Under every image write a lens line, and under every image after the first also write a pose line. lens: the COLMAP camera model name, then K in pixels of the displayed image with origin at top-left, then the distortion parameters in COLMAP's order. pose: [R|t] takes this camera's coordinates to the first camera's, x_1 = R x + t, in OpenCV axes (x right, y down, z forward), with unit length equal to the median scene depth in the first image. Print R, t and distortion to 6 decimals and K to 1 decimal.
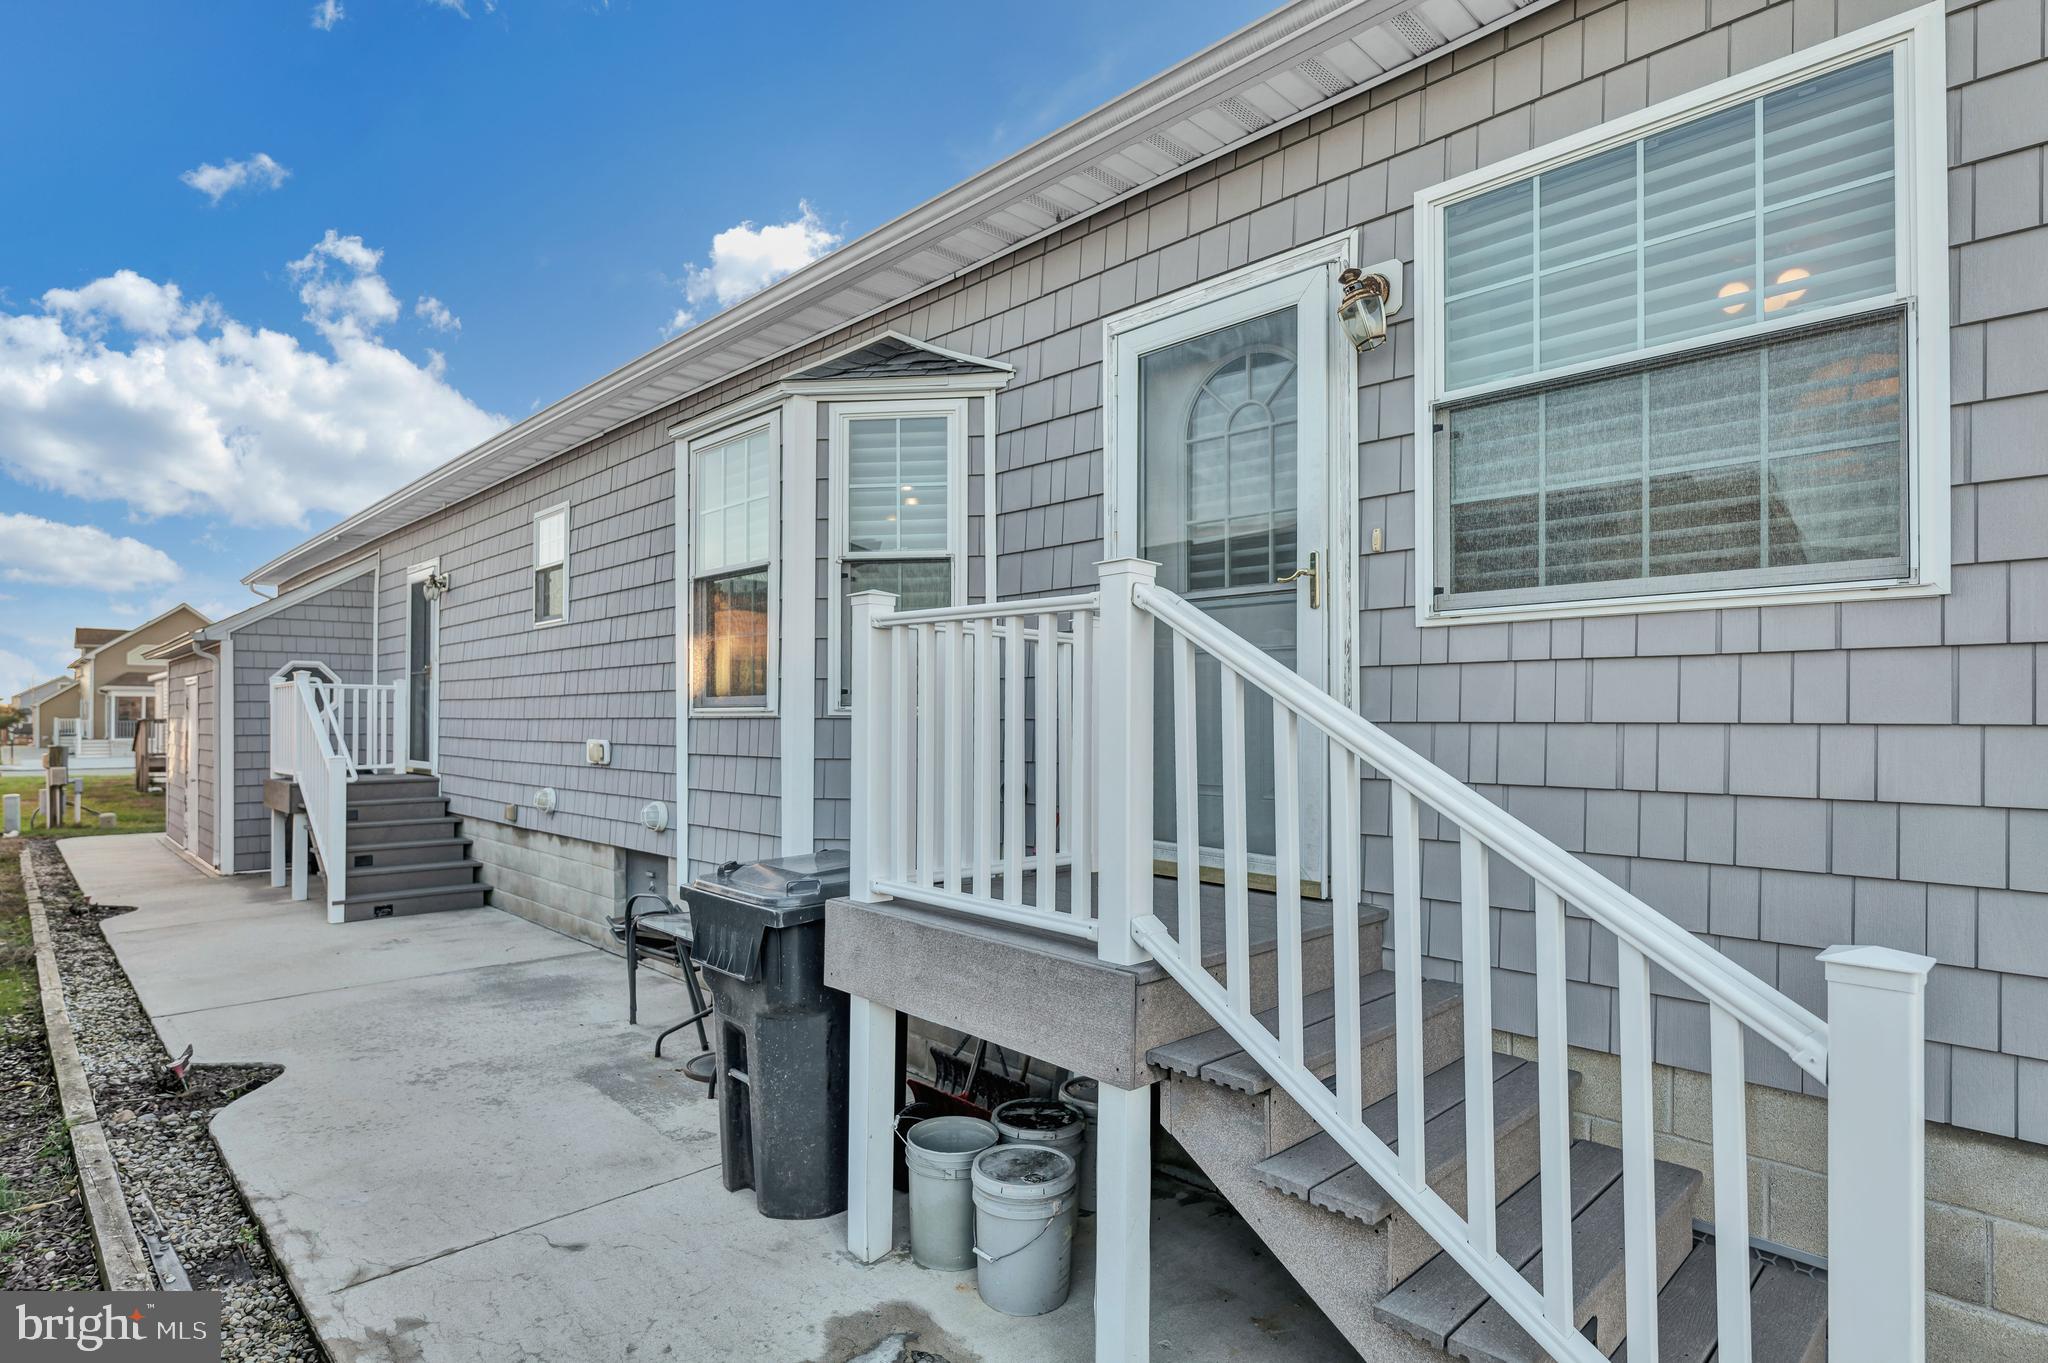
lens RADIAL K [[1080.5, 0, 1021.0], [0, 1080.5, 704.5], [0, 0, 1]] dist [-0.001315, -0.000477]
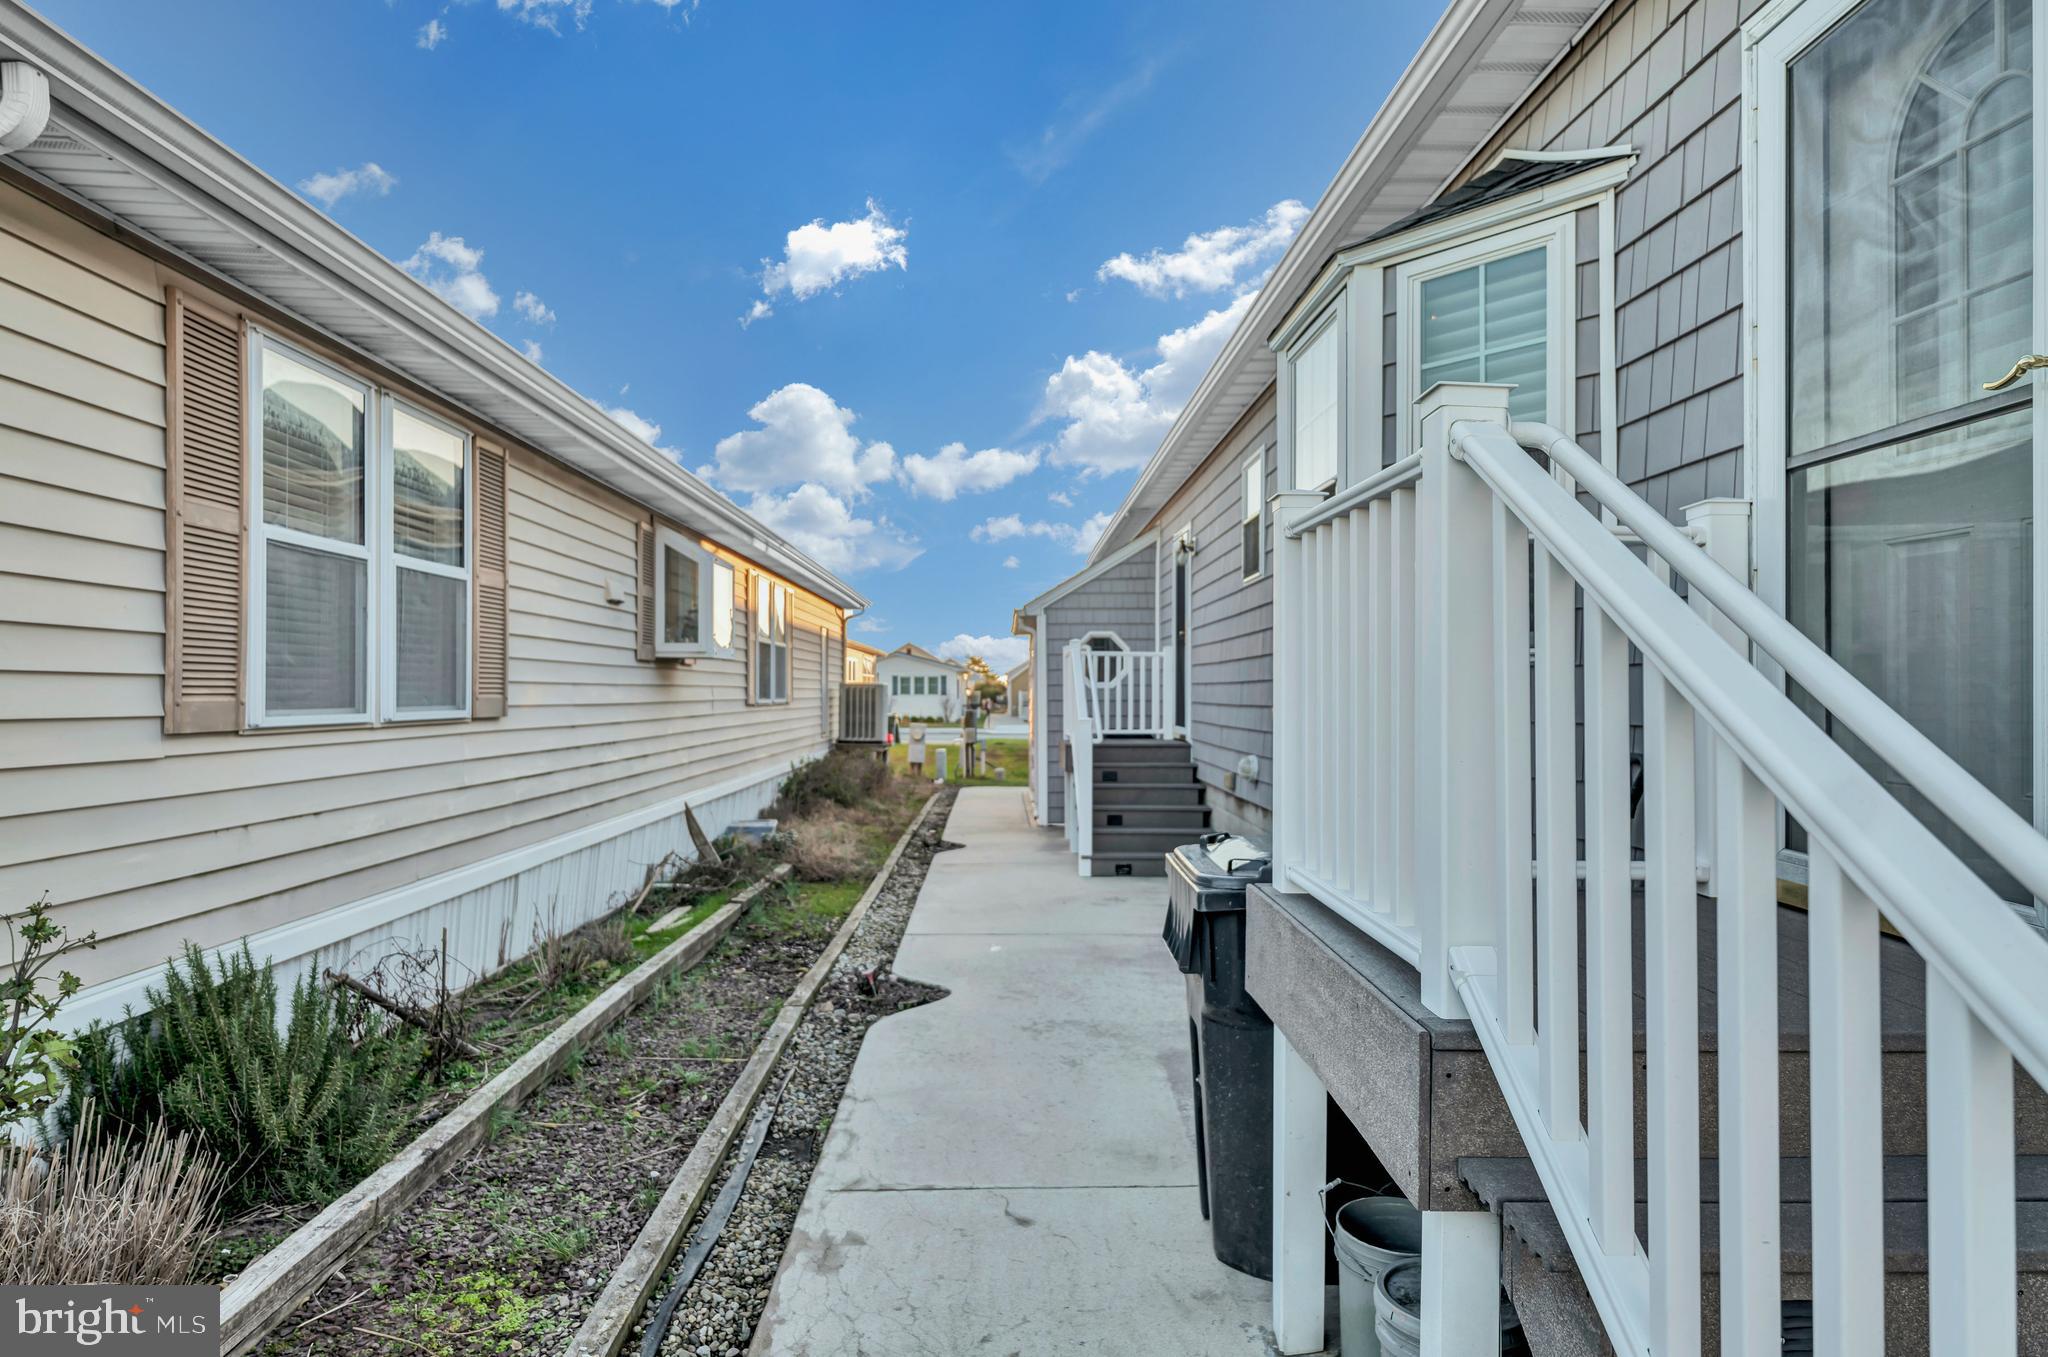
lens RADIAL K [[1205.0, 0, 977.7], [0, 1205.0, 687.4], [0, 0, 1]] dist [-0.004616, 0.000326]
pose [[0.718979, 0.000303, -0.695032, 0.211119], [0.005040, 0.999971, 0.005650, 0.020440], [0.695014, -0.007565, 0.718957, 0.157135]]
